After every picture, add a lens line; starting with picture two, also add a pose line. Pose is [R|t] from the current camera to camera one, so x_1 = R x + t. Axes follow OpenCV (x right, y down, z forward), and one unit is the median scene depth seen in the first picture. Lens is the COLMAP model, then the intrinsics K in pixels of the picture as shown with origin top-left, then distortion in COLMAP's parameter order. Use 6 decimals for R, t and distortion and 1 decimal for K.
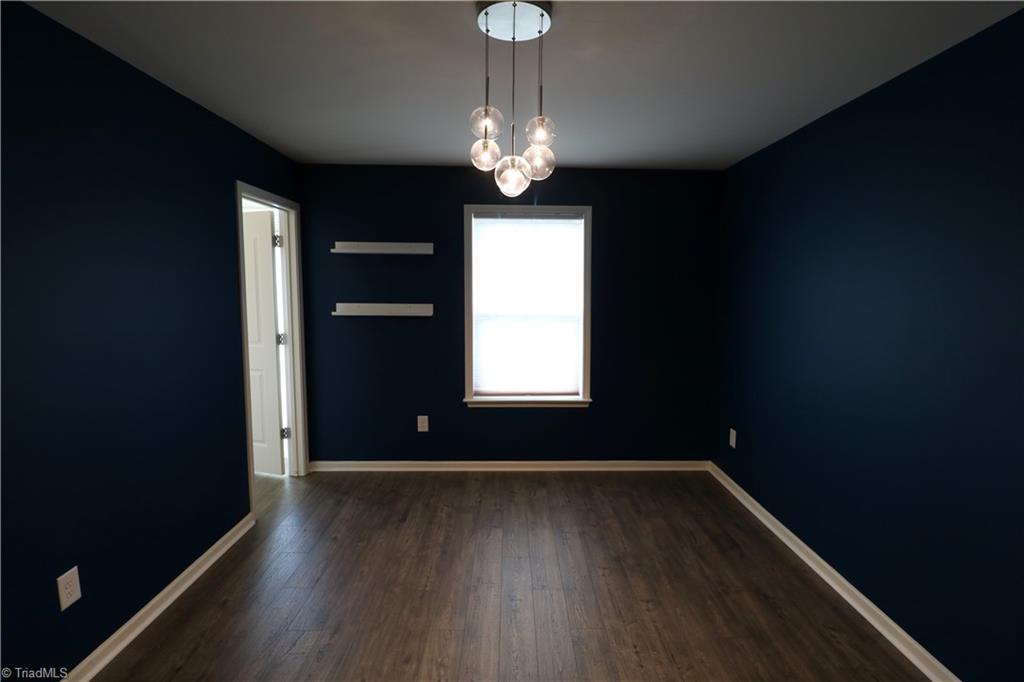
lens RADIAL K [[476.4, 0, 516.9], [0, 476.4, 327.6], [0, 0, 1]] dist [0.000963, -0.013472]
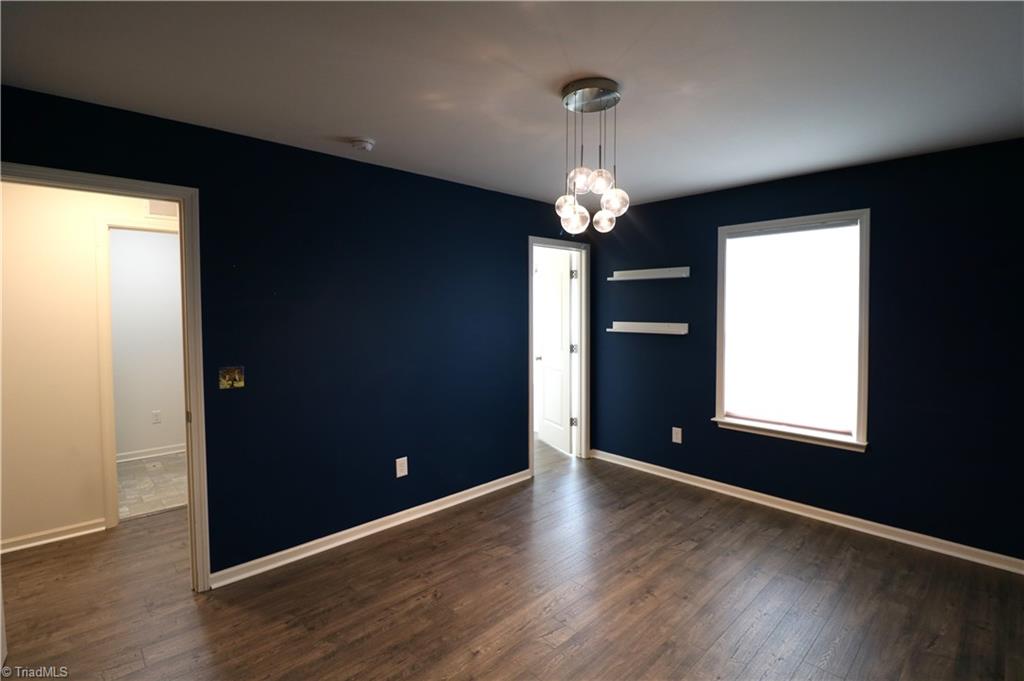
lens RADIAL K [[472.2, 0, 515.4], [0, 472.2, 327.1], [0, 0, 1]] dist [0.000683, -0.012558]
pose [[0.669269, 0.018198, -0.742797, 0.355011], [-0.054035, 0.998245, -0.024230, 0.005052], [0.741053, 0.056354, 0.669078, 0.011154]]
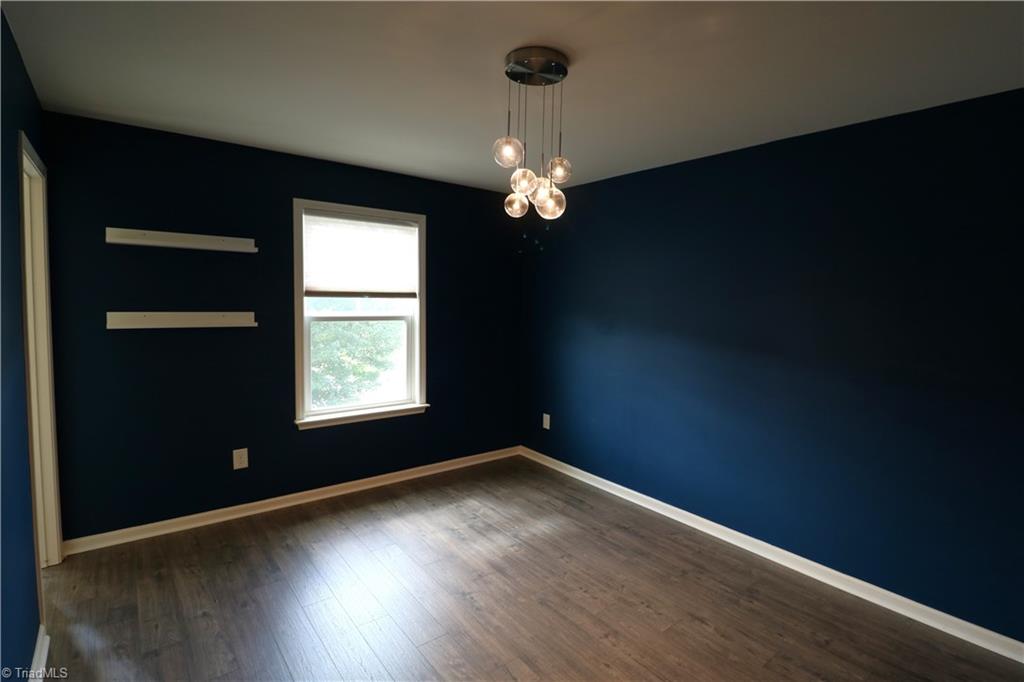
lens RADIAL K [[505.1, 0, 516.9], [0, 505.1, 327.4], [0, 0, 1]] dist [0.002820, -0.017297]
pose [[0.797520, -0.027025, 0.602687, -0.348012], [0.035820, 0.999355, -0.002588, -0.004180], [-0.602228, 0.023652, 0.797974, 0.020629]]
